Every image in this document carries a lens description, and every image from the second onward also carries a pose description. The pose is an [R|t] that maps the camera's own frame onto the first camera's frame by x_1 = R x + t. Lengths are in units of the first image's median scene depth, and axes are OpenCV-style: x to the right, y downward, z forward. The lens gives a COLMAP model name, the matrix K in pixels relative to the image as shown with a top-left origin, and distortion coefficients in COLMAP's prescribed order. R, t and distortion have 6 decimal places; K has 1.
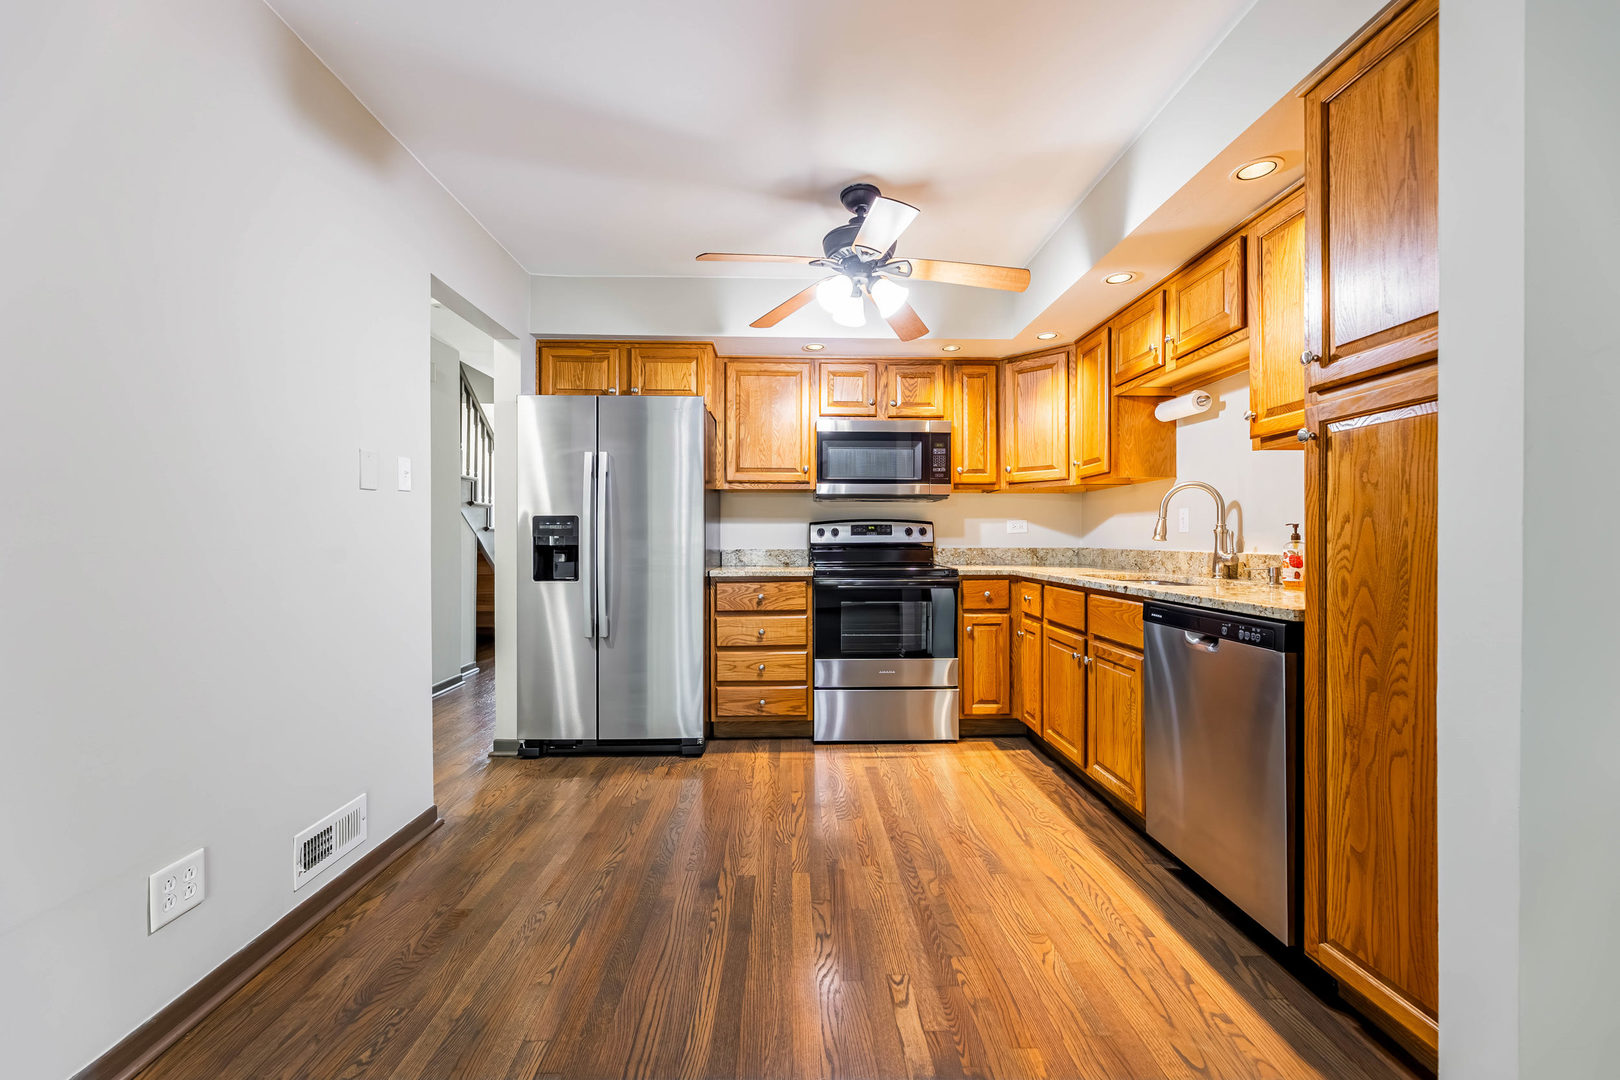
lens RADIAL K [[645.7, 0, 810.0], [0, 645.7, 540.0], [0, 0, 1]] dist [0.000184, 0.000013]
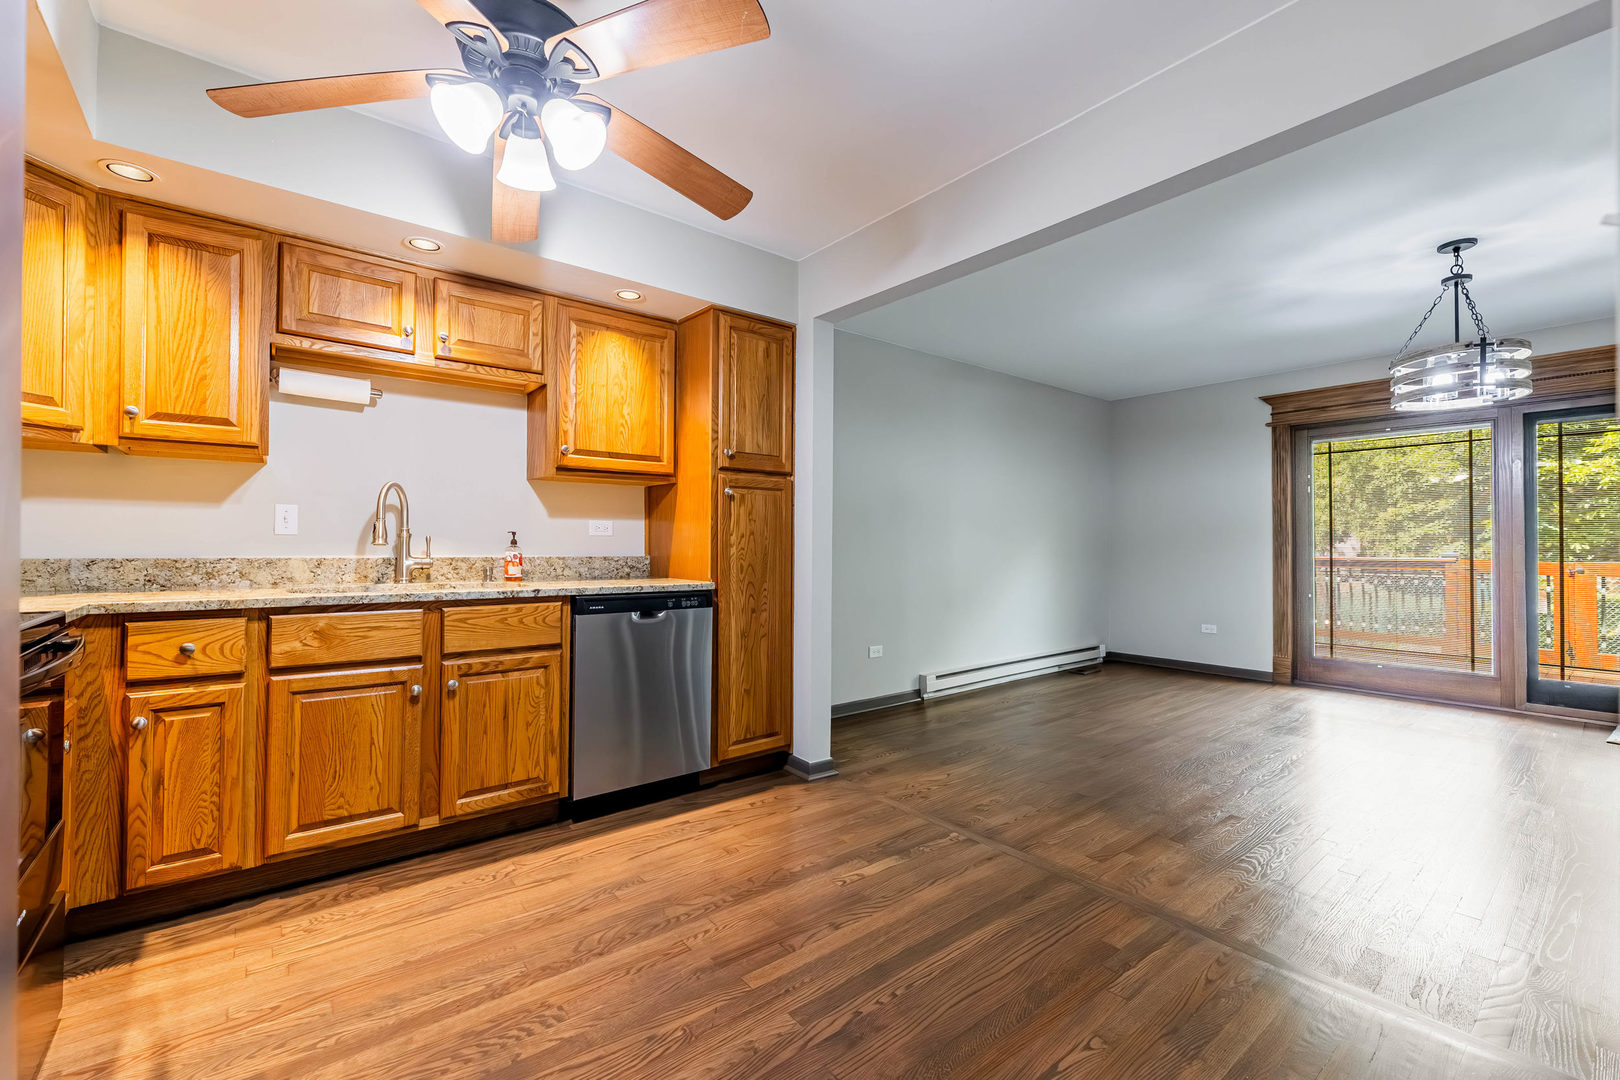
lens RADIAL K [[673.5, 0, 791.7], [0, 673.5, 537.4], [0, 0, 1]] dist [0.002501, 0.000397]
pose [[-0.586756, 0.004521, 0.809751, -0.624928], [-0.005116, 0.999944, -0.009291, -0.004295], [-0.809747, -0.009595, -0.586700, 1.288603]]
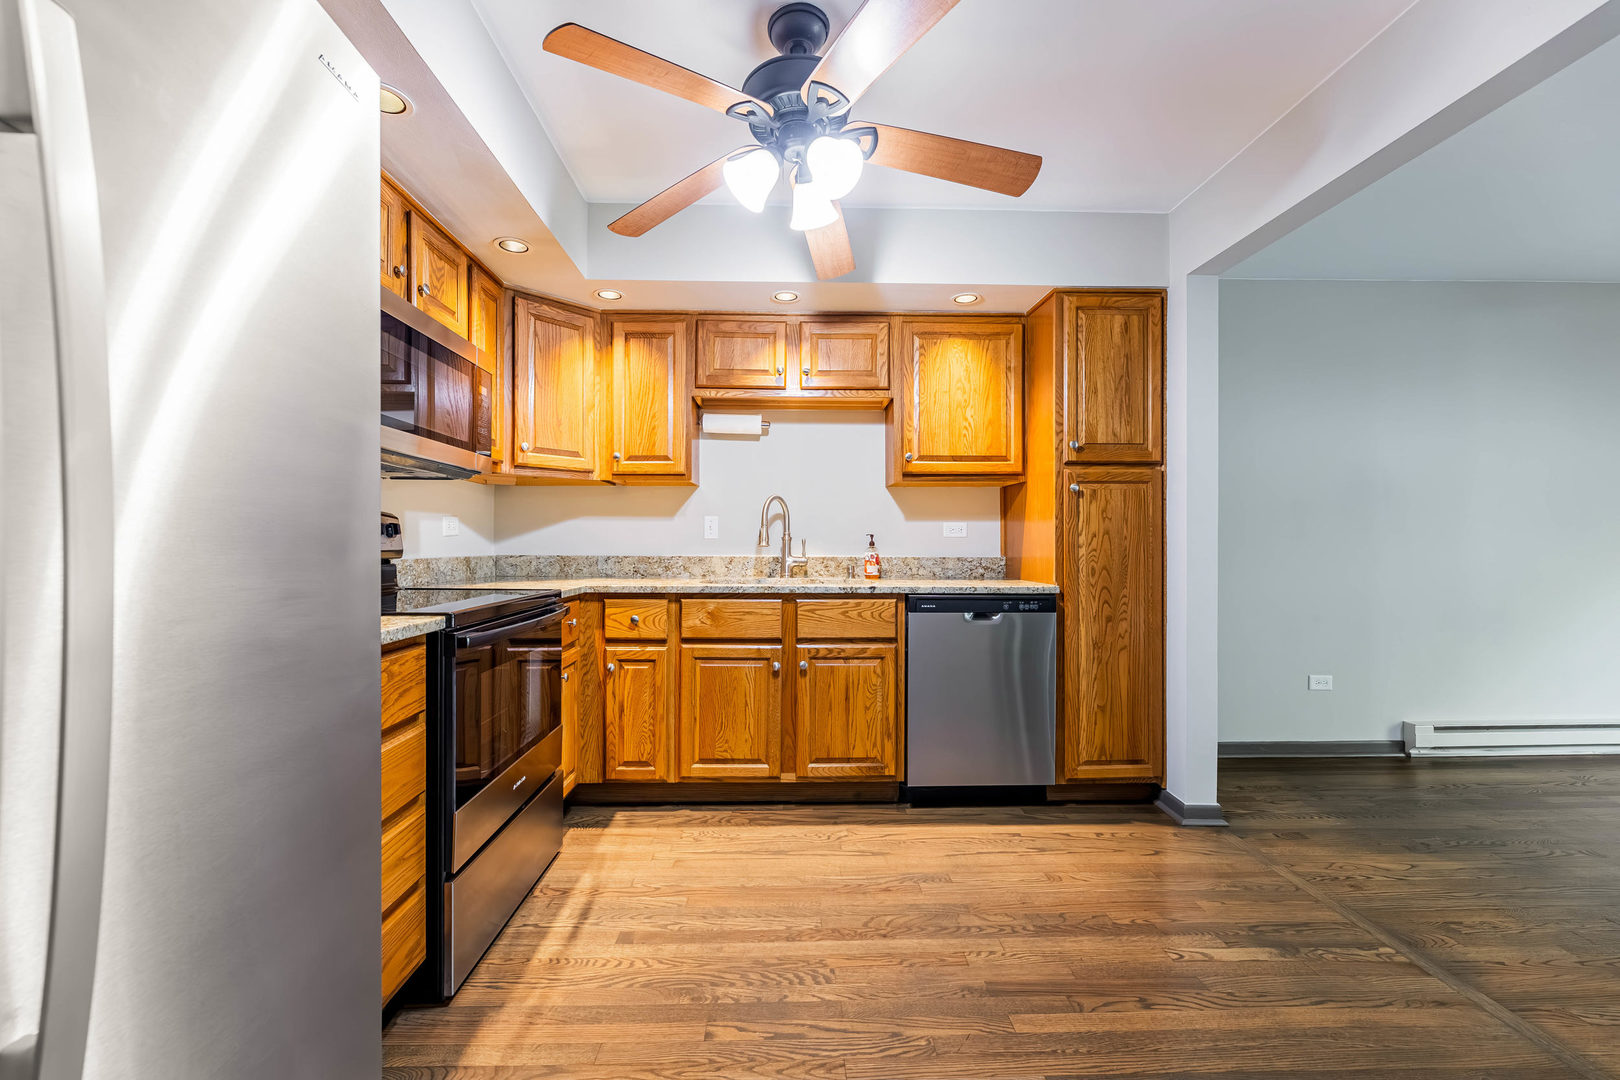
lens RADIAL K [[645.2, 0, 803.1], [0, 645.2, 540.8], [0, 0, 1]] dist [0.000949, -0.000029]
pose [[0.006062, 0.004198, 0.999973, -0.646936], [-0.000662, 0.999991, -0.004194, -0.004748], [-0.999981, -0.000637, 0.006065, 1.102017]]
